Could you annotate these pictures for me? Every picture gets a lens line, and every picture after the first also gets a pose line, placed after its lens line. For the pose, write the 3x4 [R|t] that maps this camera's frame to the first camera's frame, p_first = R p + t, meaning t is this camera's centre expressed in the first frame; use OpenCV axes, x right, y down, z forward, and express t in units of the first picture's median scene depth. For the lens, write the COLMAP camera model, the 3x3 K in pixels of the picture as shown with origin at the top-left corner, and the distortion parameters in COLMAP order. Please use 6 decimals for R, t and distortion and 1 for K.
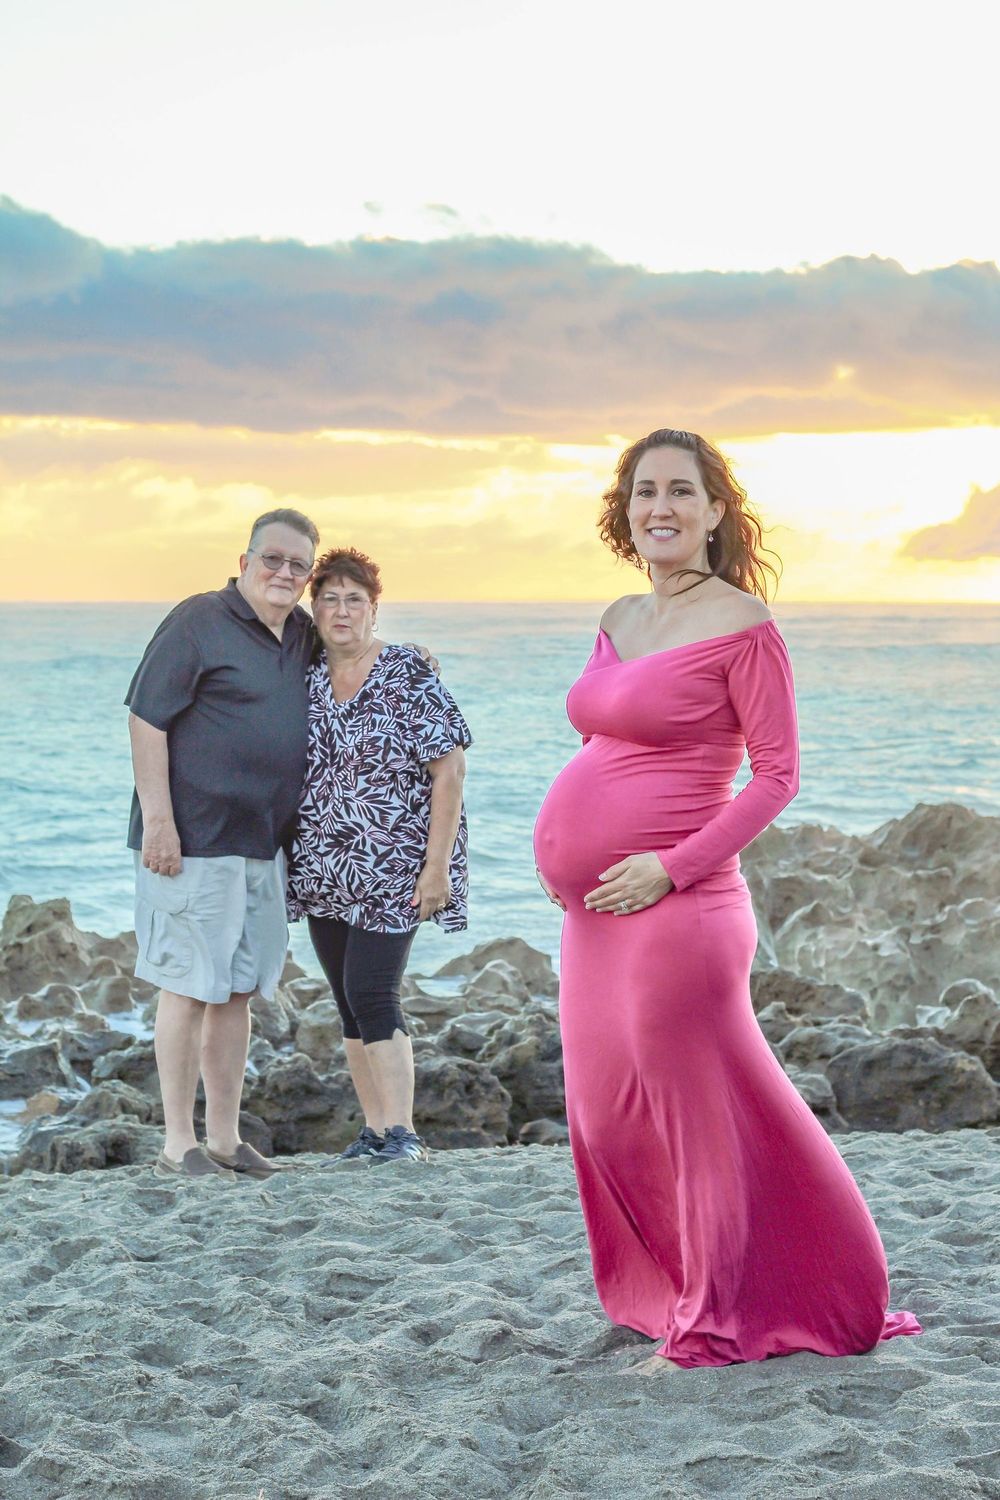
lens RADIAL K [[3485.0, 0, 498.9], [0, 3485.0, 747.3], [0, 0, 1]] dist [-0.323806, 0.000000]
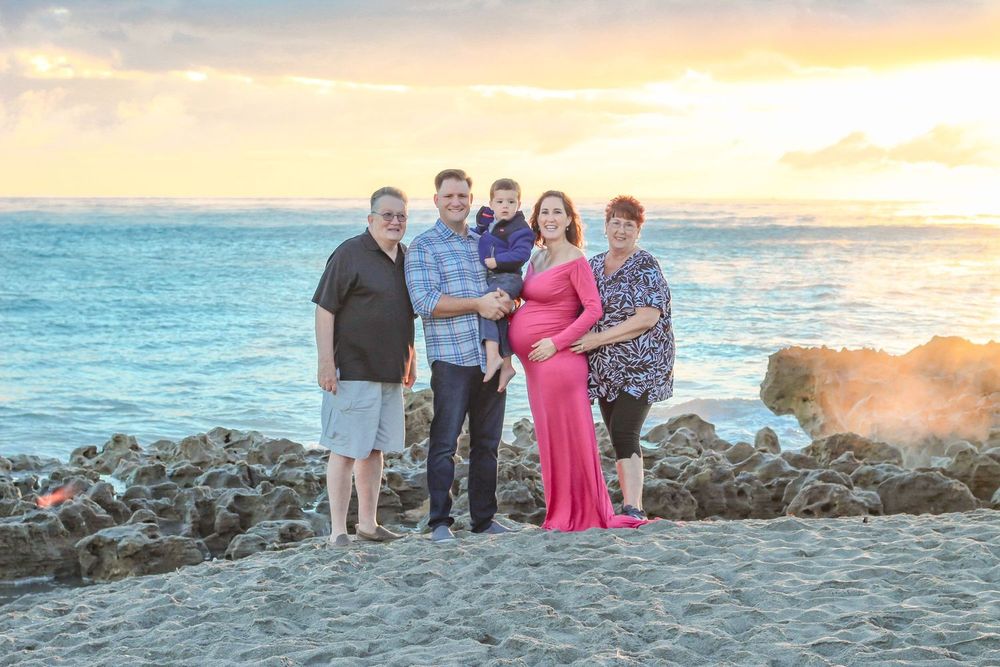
lens RADIAL K [[2323.4, 0, 500.7], [0, 2323.4, 335.2], [0, 0, 1]] dist [-0.323806, 0.000000]
pose [[0.997667, 0.004807, -0.068097, -0.015348], [-0.003662, 0.999850, 0.016925, -0.002564], [0.068168, -0.016636, 0.997535, -0.156547]]
